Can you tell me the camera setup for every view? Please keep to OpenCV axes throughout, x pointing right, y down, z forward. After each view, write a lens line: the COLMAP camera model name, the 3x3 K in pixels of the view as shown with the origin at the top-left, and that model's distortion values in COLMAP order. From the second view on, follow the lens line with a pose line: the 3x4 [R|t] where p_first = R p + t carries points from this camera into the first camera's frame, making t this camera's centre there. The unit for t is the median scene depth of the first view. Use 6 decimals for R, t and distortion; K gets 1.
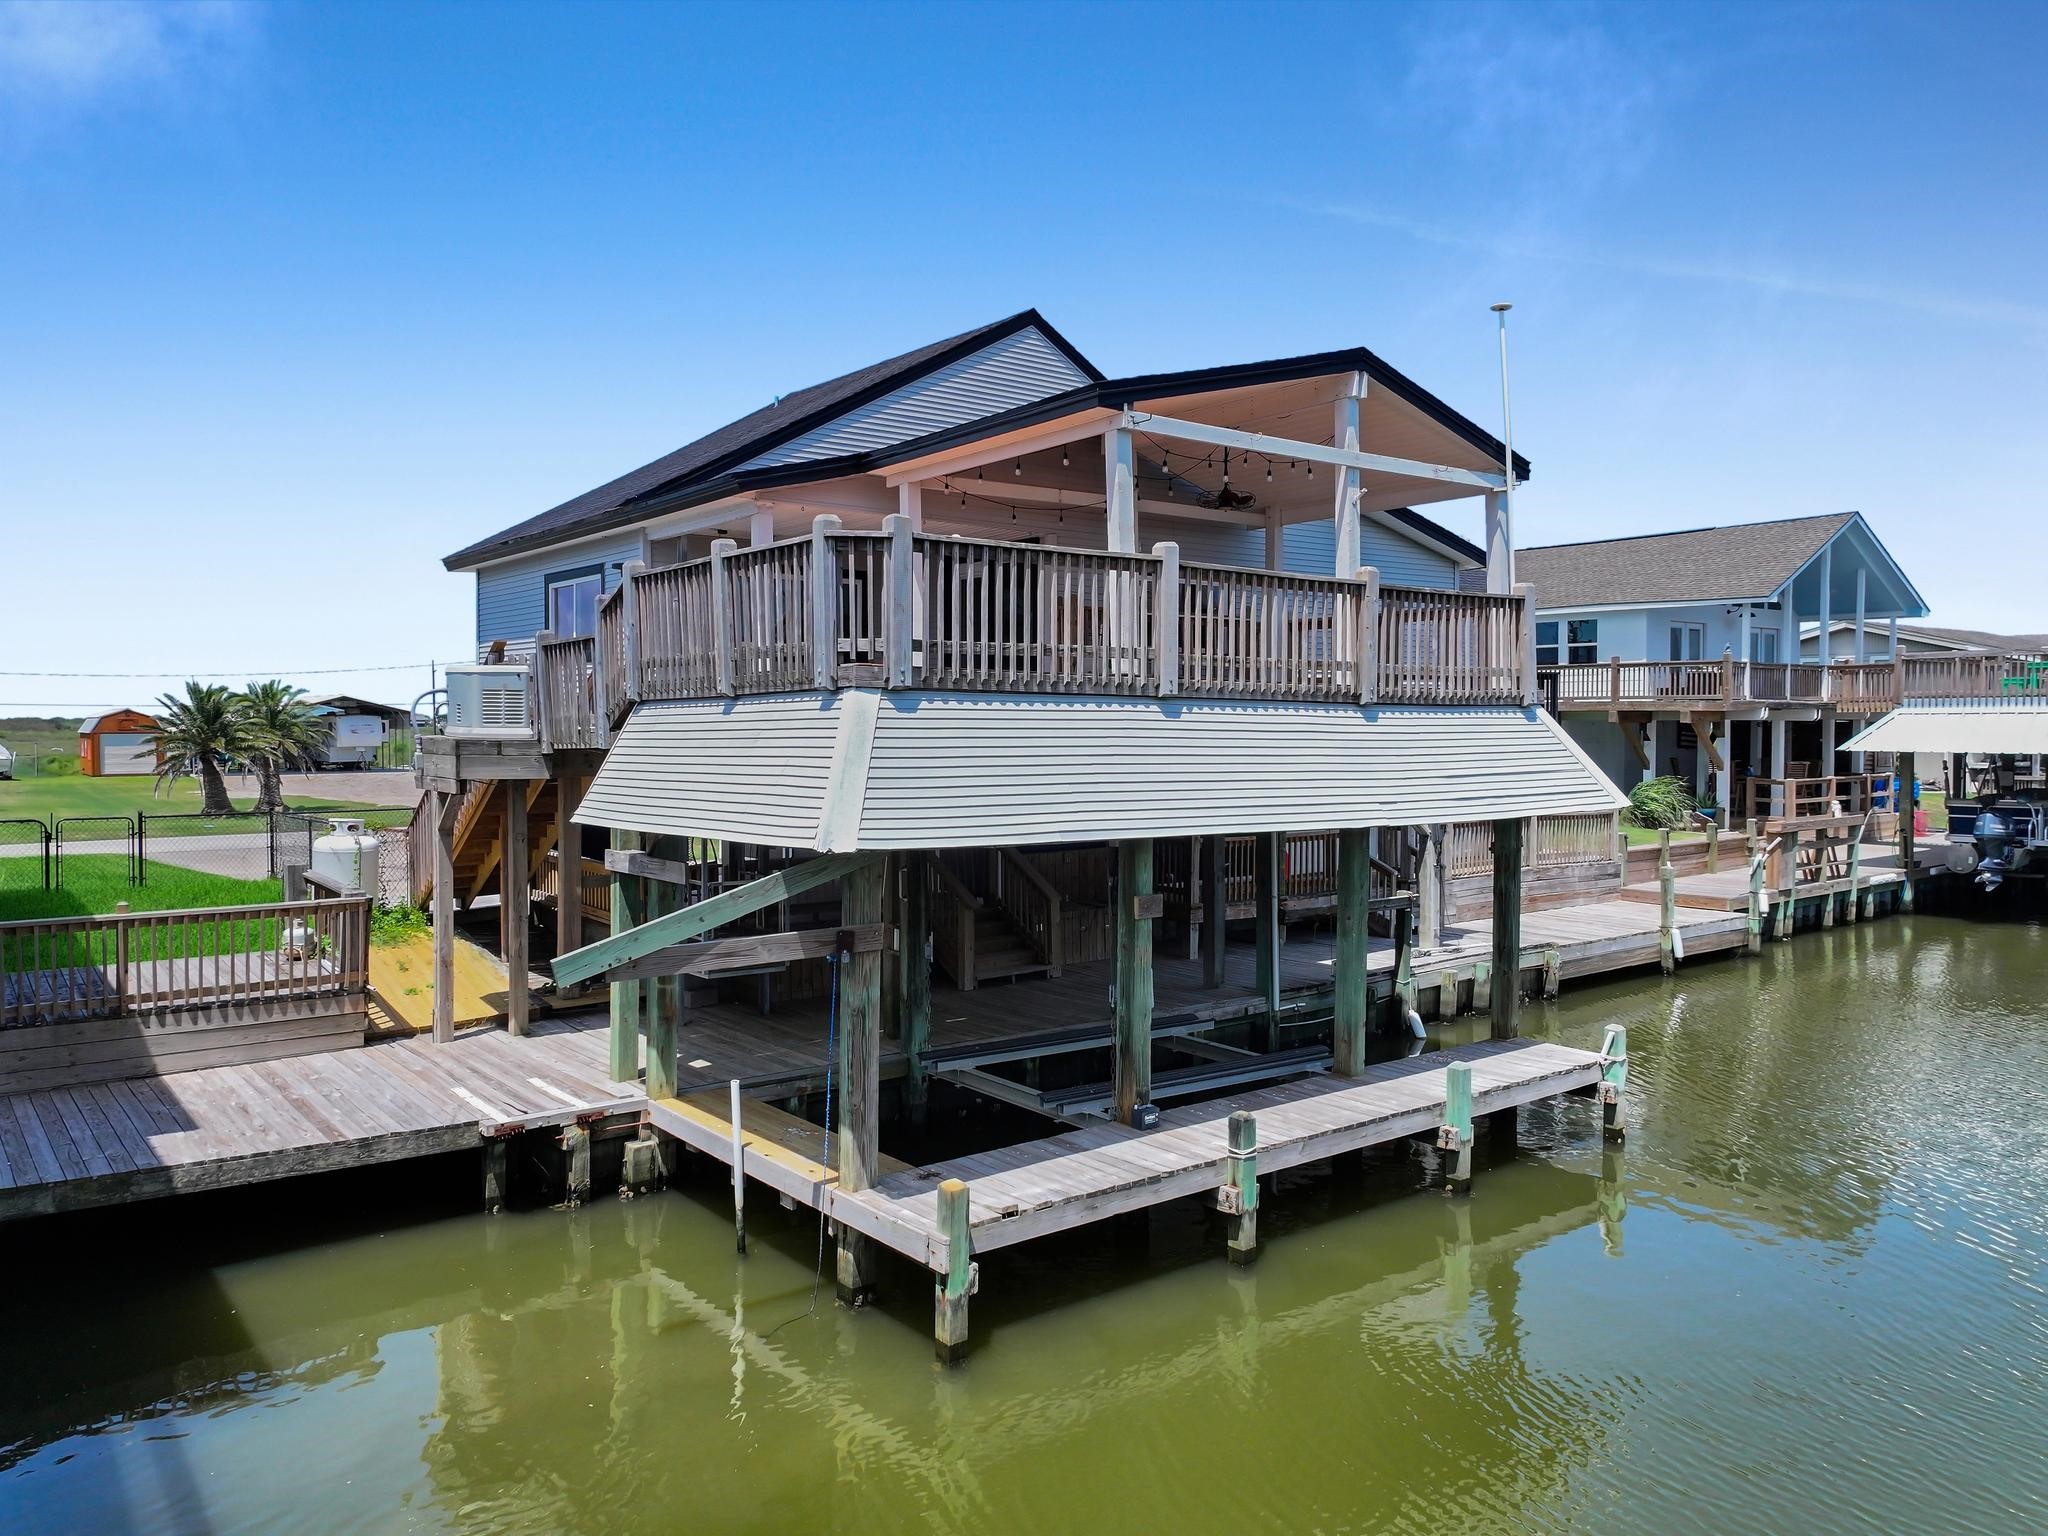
lens RADIAL K [[1437.0, 0, 975.3], [0, 1437.0, 773.0], [0, 0, 1]] dist [0.002106, 0.000322]
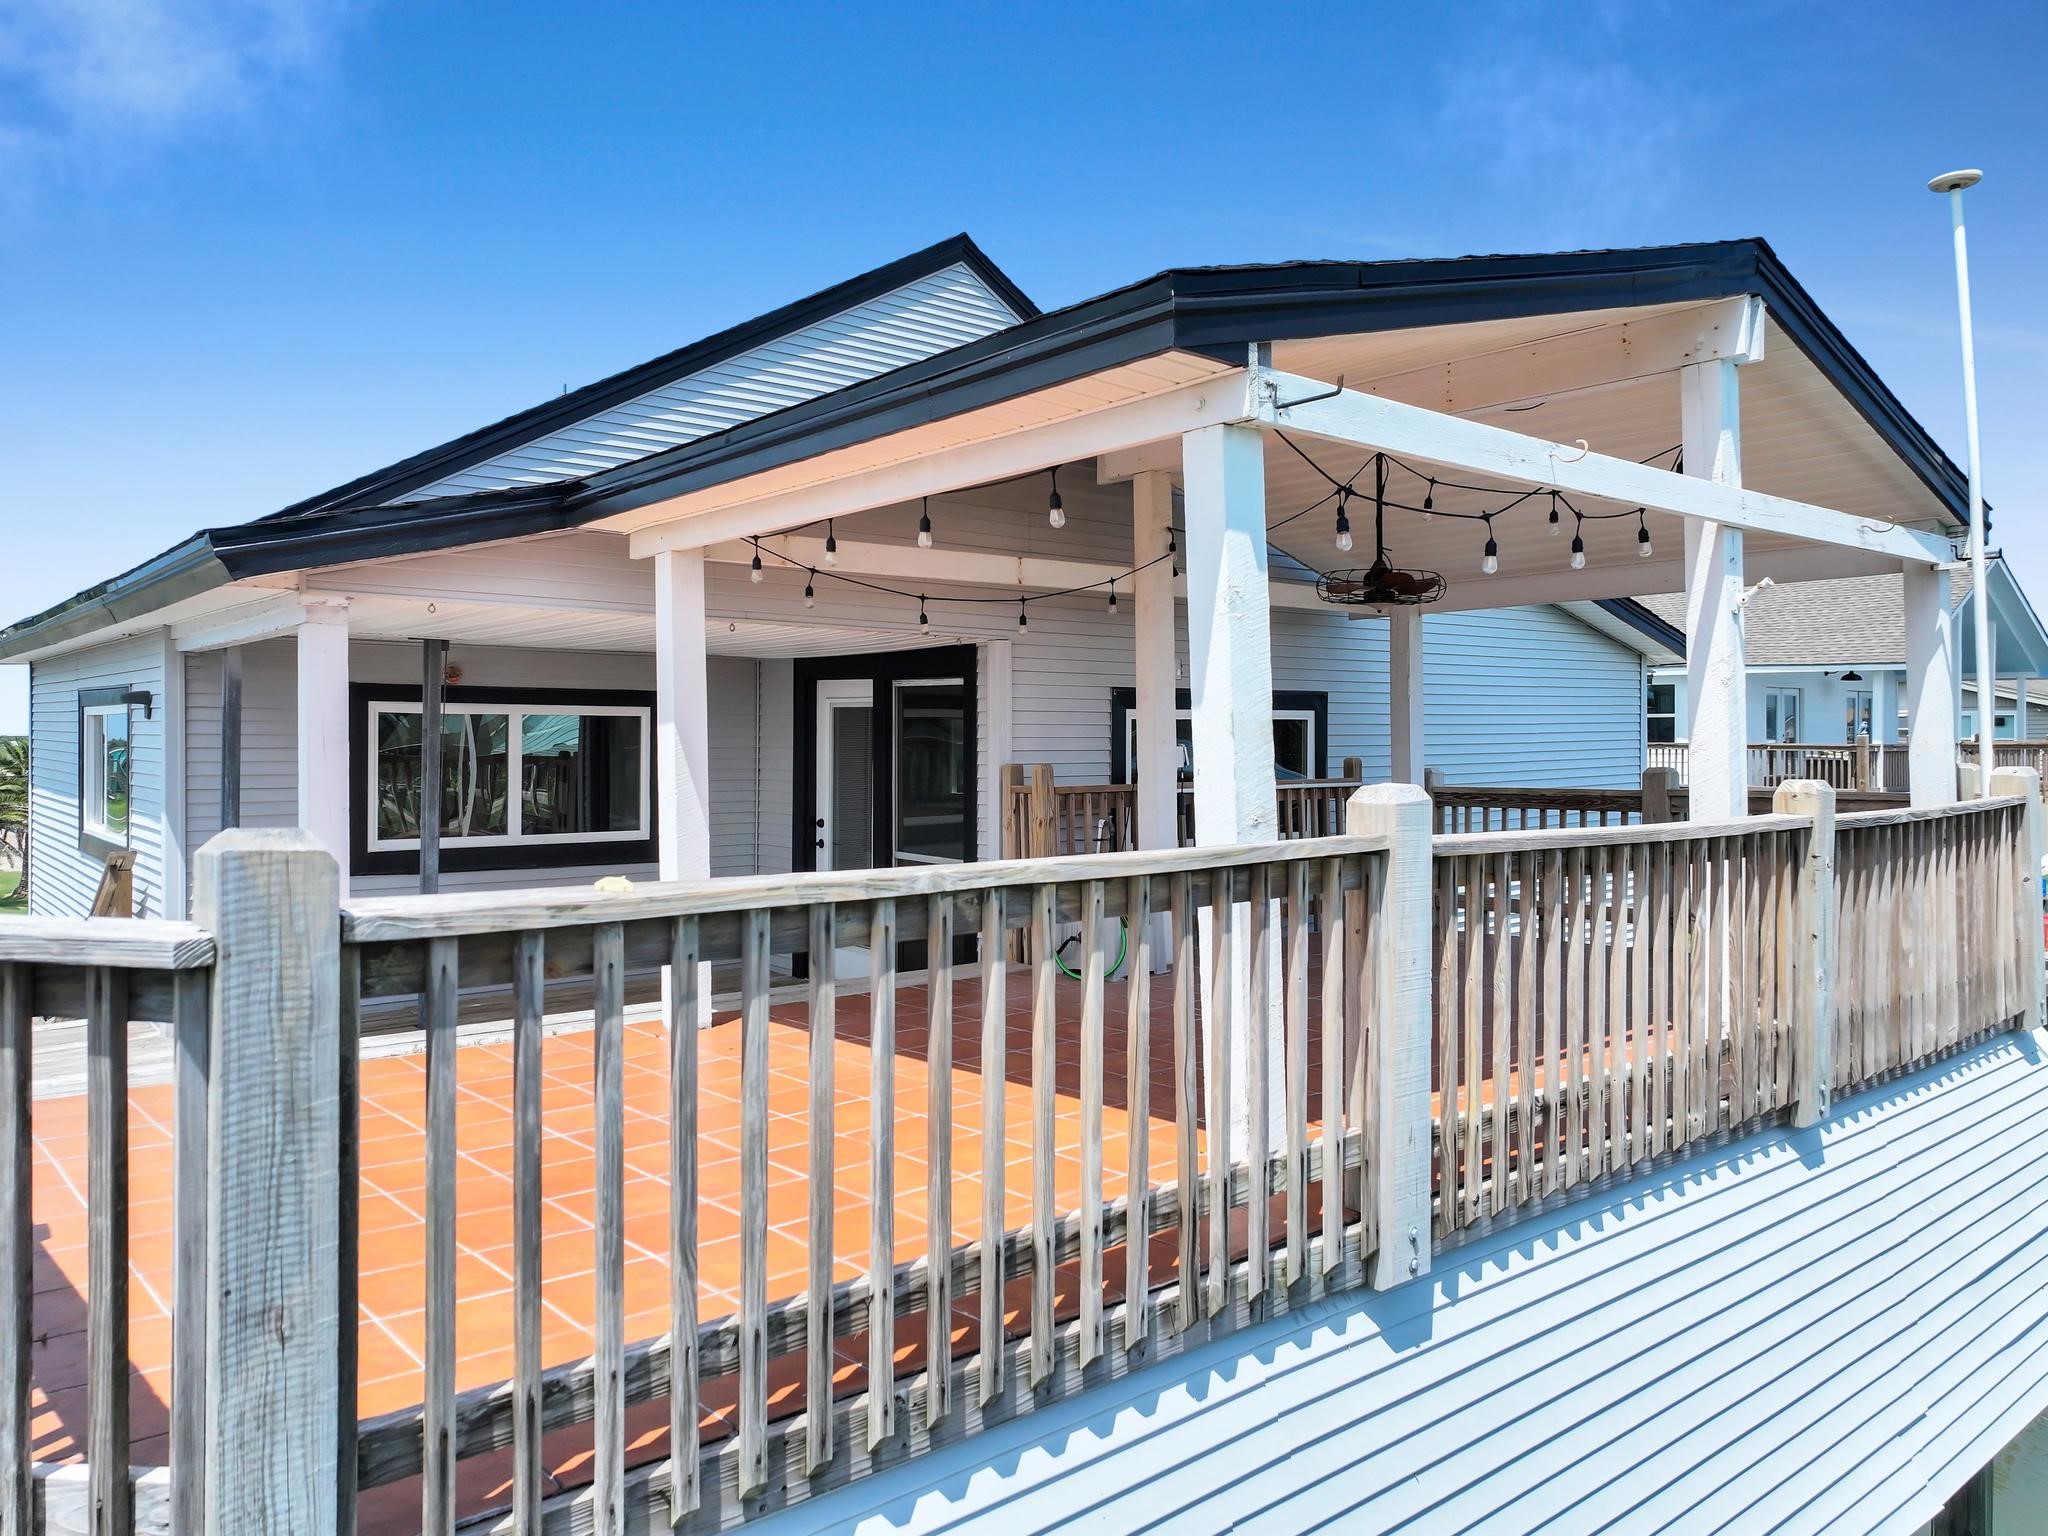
lens RADIAL K [[1468.3, 0, 1030.3], [0, 1468.3, 756.1], [0, 0, 1]] dist [0.009010, 0.003531]
pose [[0.996655, -0.006862, 0.081438, 0.024626], [0.008900, 0.999655, -0.024694, -0.136801], [-0.081241, 0.025336, 0.996372, 0.589264]]
